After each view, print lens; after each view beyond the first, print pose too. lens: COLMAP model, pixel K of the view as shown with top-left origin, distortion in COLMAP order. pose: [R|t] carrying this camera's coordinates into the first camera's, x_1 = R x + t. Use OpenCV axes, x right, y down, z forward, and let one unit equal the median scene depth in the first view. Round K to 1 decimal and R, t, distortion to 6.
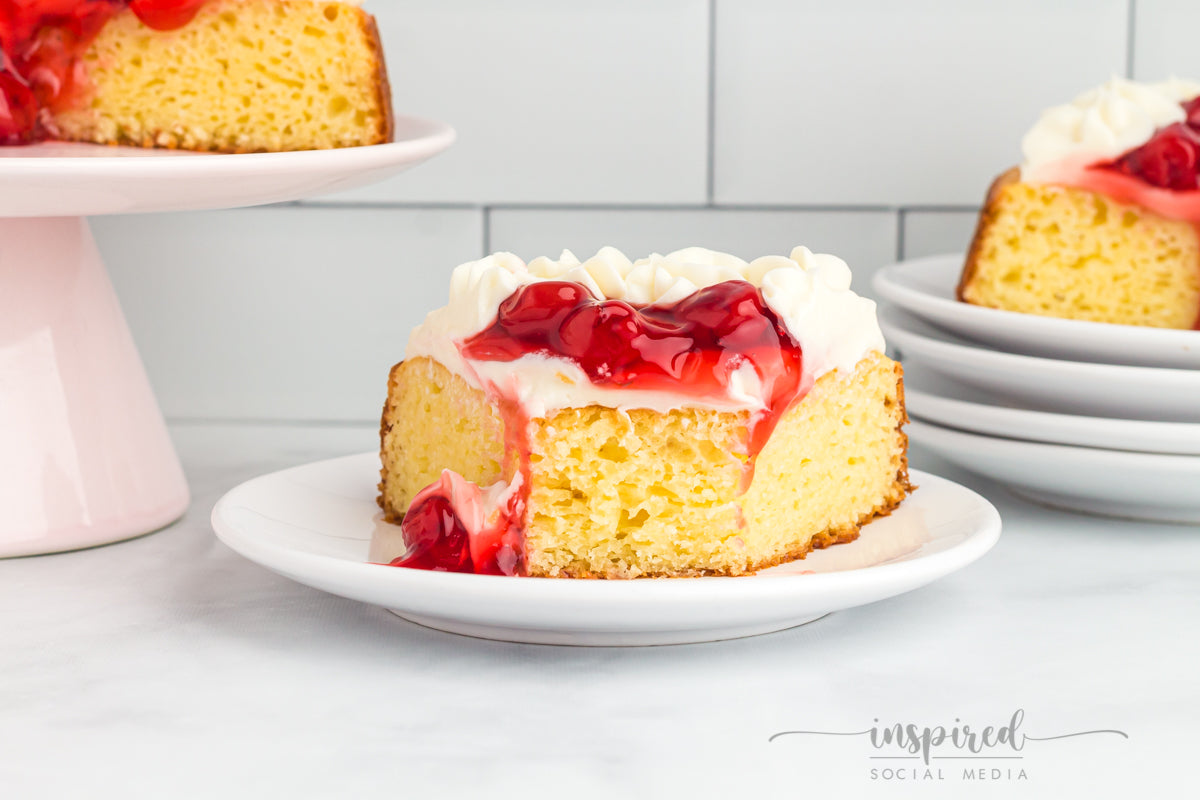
lens RADIAL K [[3033.8, 0, 602.0], [0, 3033.8, 394.5], [0, 0, 1]] dist [0.035403, 0.000000]
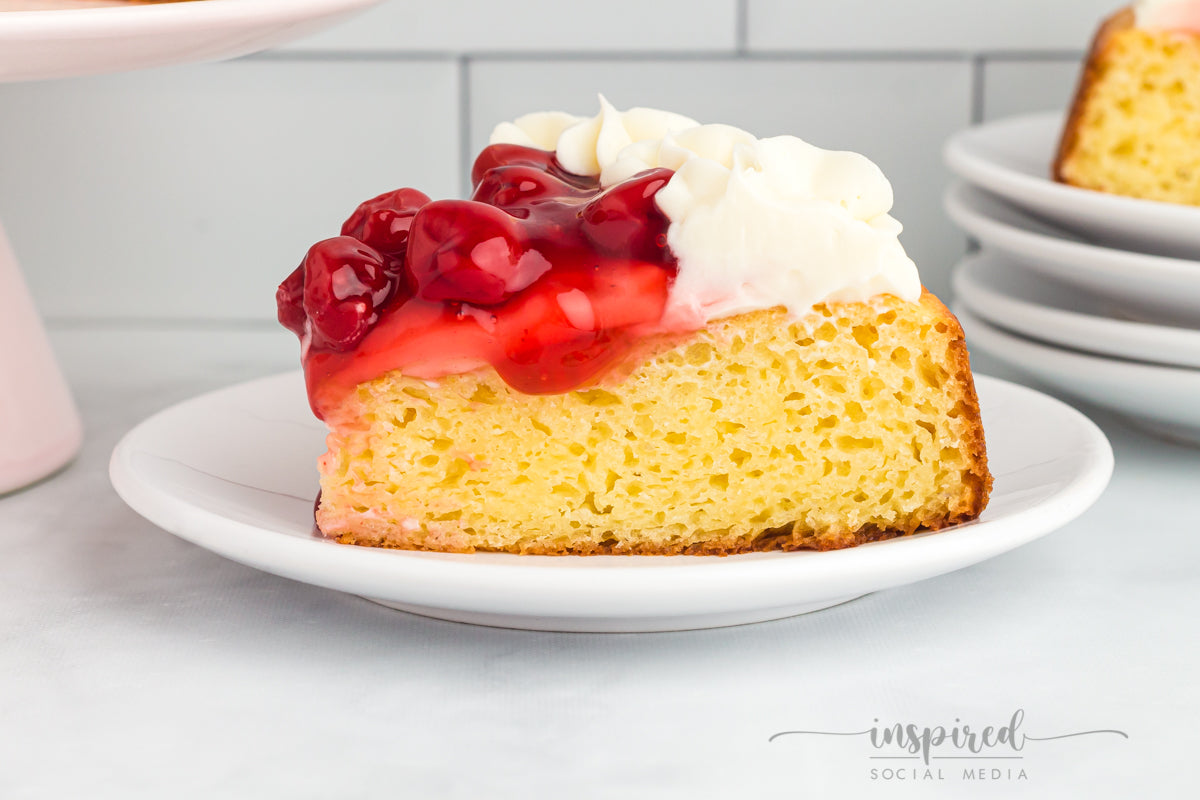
lens RADIAL K [[3033.8, 0, 594.3], [0, 3033.8, 398.4], [0, 0, 1]] dist [0.035403, 0.000000]
pose [[0.999827, -0.005390, -0.017799, 0.012786], [0.006569, 0.997742, 0.066843, -0.030670], [0.017398, -0.066948, 0.997605, 0.229512]]
